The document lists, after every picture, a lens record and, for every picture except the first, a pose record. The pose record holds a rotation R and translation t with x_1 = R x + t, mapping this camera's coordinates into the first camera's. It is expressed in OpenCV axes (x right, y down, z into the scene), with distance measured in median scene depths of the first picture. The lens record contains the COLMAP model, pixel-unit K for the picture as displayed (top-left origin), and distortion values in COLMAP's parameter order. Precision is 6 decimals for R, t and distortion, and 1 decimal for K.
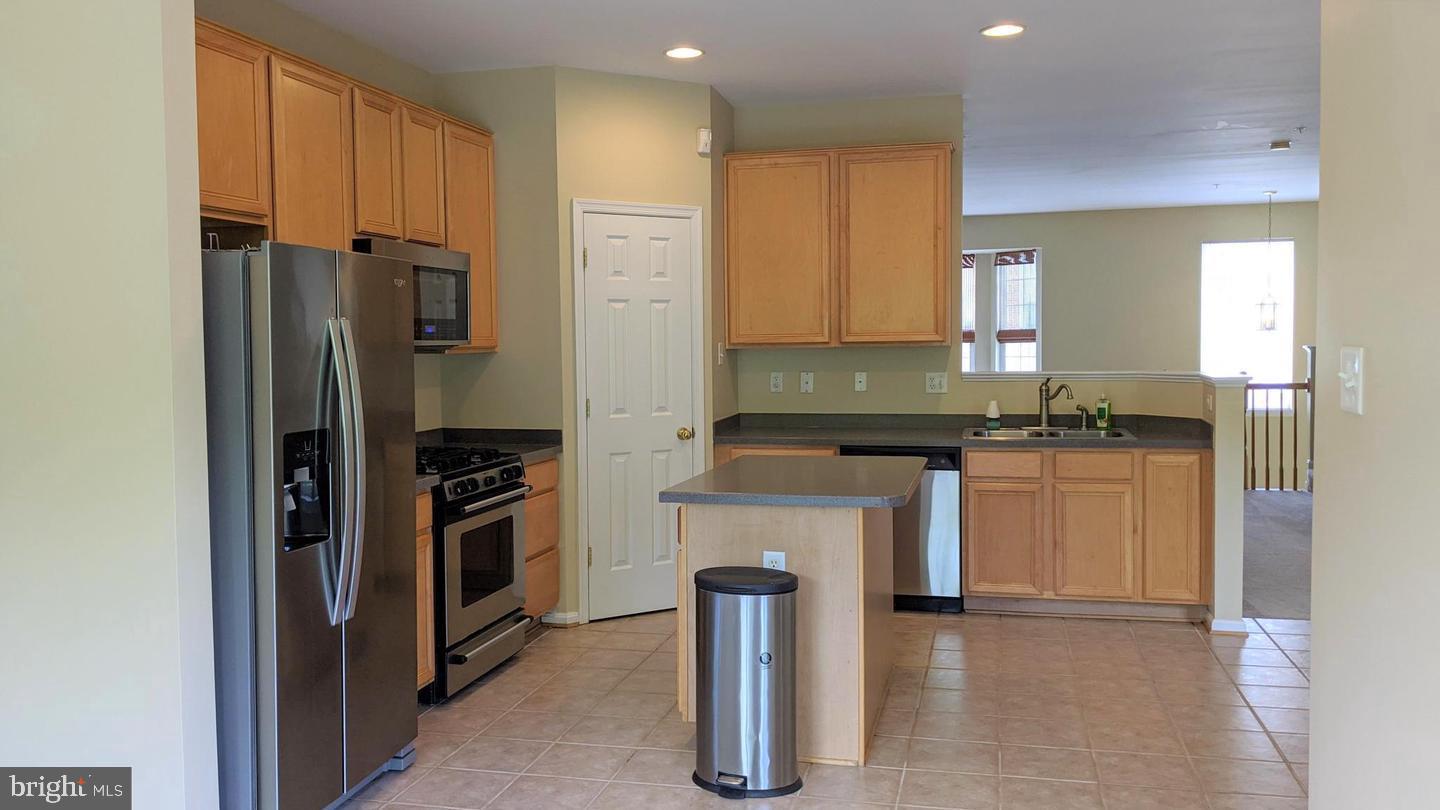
lens RADIAL K [[1166.3, 0, 718.9], [0, 1166.3, 381.8], [0, 0, 1]] dist [0.025828, -0.001916]
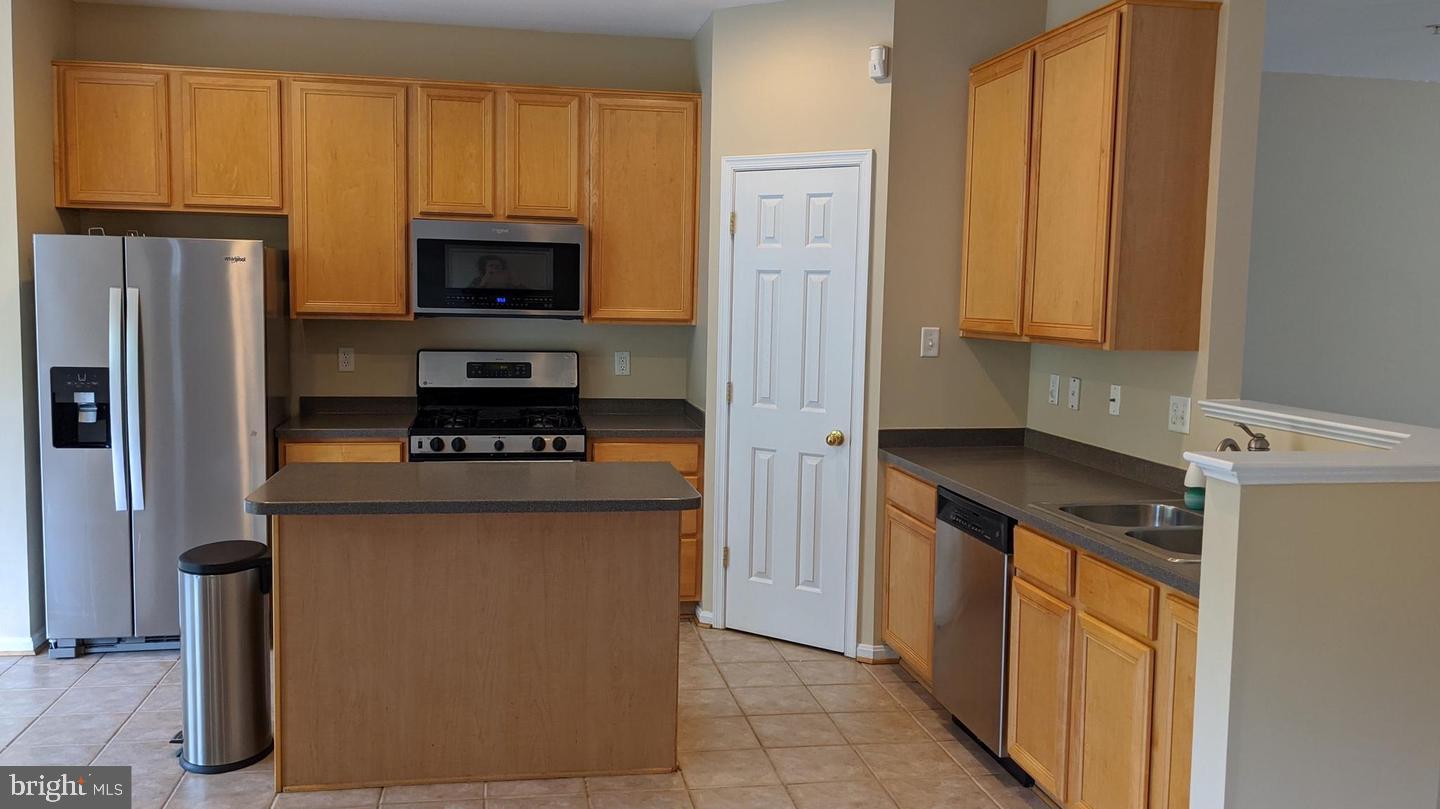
lens RADIAL K [[1202.9, 0, 720.0], [0, 1202.9, 404.5], [0, 0, 1]] dist [0.012621, 0.002945]
pose [[0.410448, 0.104162, -0.905915, 0.670414], [-0.058630, 0.994414, 0.087774, -0.045472], [0.909997, 0.017087, 0.414262, 0.572577]]
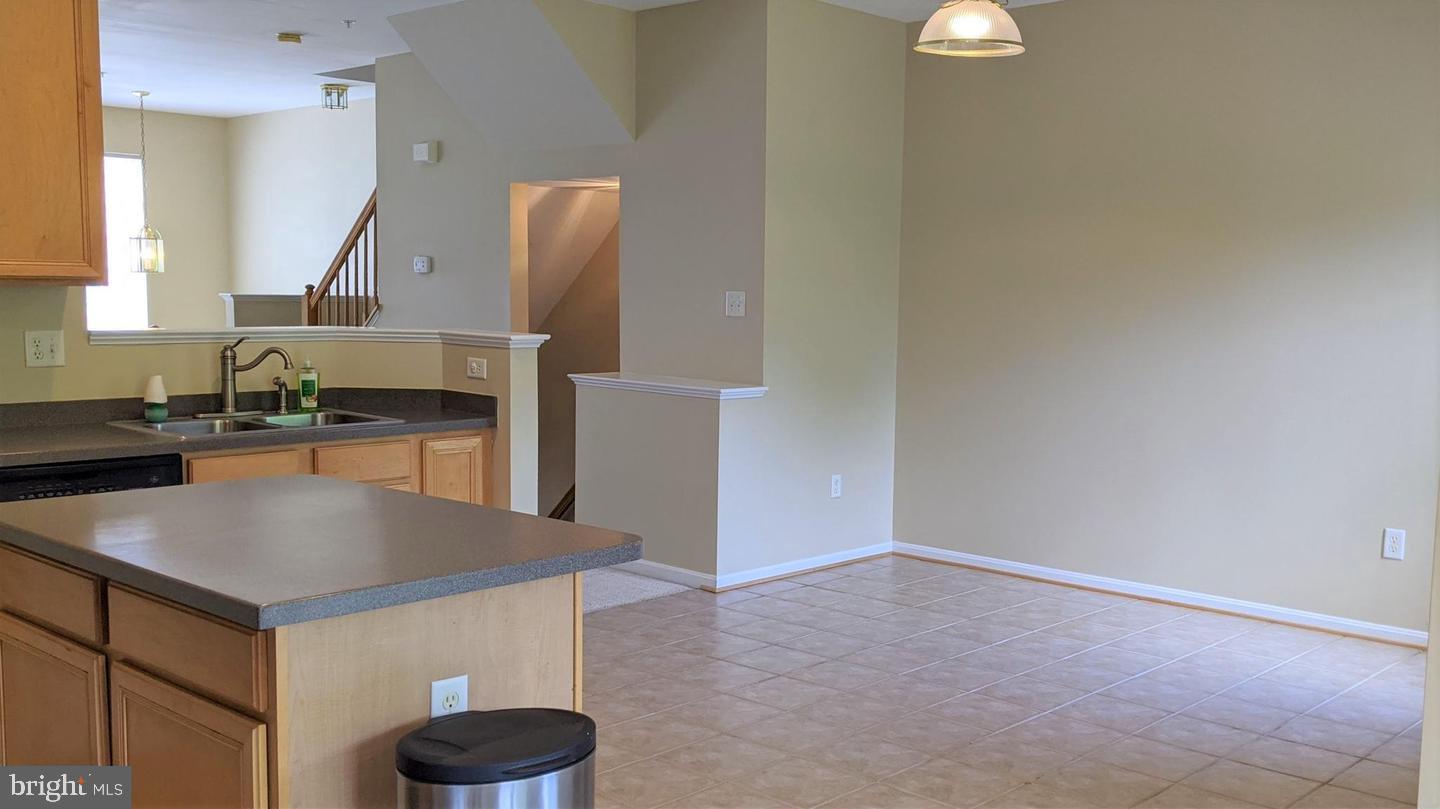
lens RADIAL K [[1385.4, 0, 720.0], [0, 1385.4, 404.5], [0, 0, 1]] dist [0.014352, 0.005729]
pose [[0.503871, -0.054523, 0.862056, -0.259830], [0.013785, 0.998386, 0.055088, -0.005238], [-0.863669, -0.015874, 0.503810, 0.374447]]
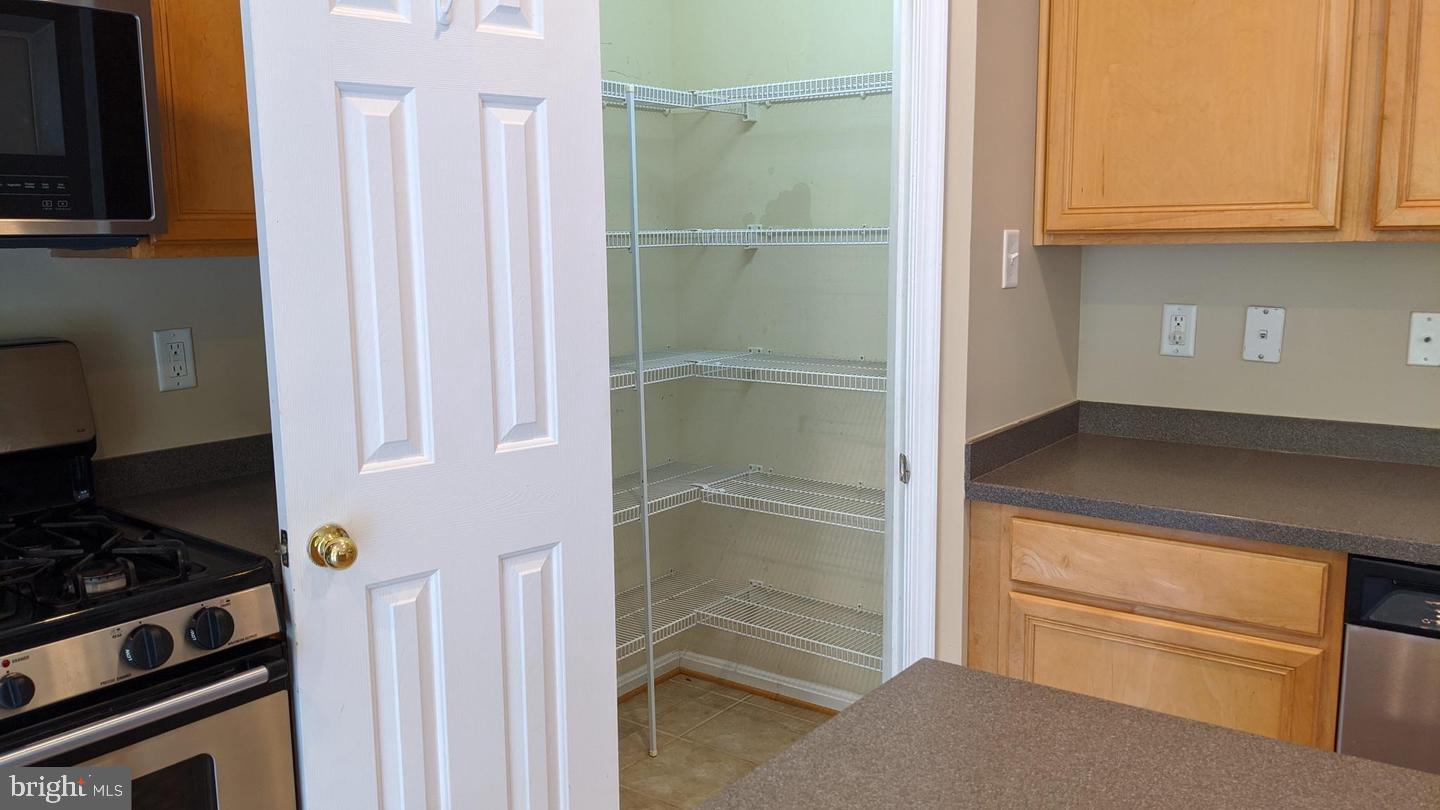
lens RADIAL K [[1146.6, 0, 720.0], [0, 1146.6, 405.0], [0, 0, 1]] dist [0.069372, -0.081819]
pose [[0.922250, 0.058606, -0.382126, 0.062552], [-0.014053, 0.992871, 0.118359, -0.020368], [0.386339, -0.103787, 0.916499, 0.628541]]
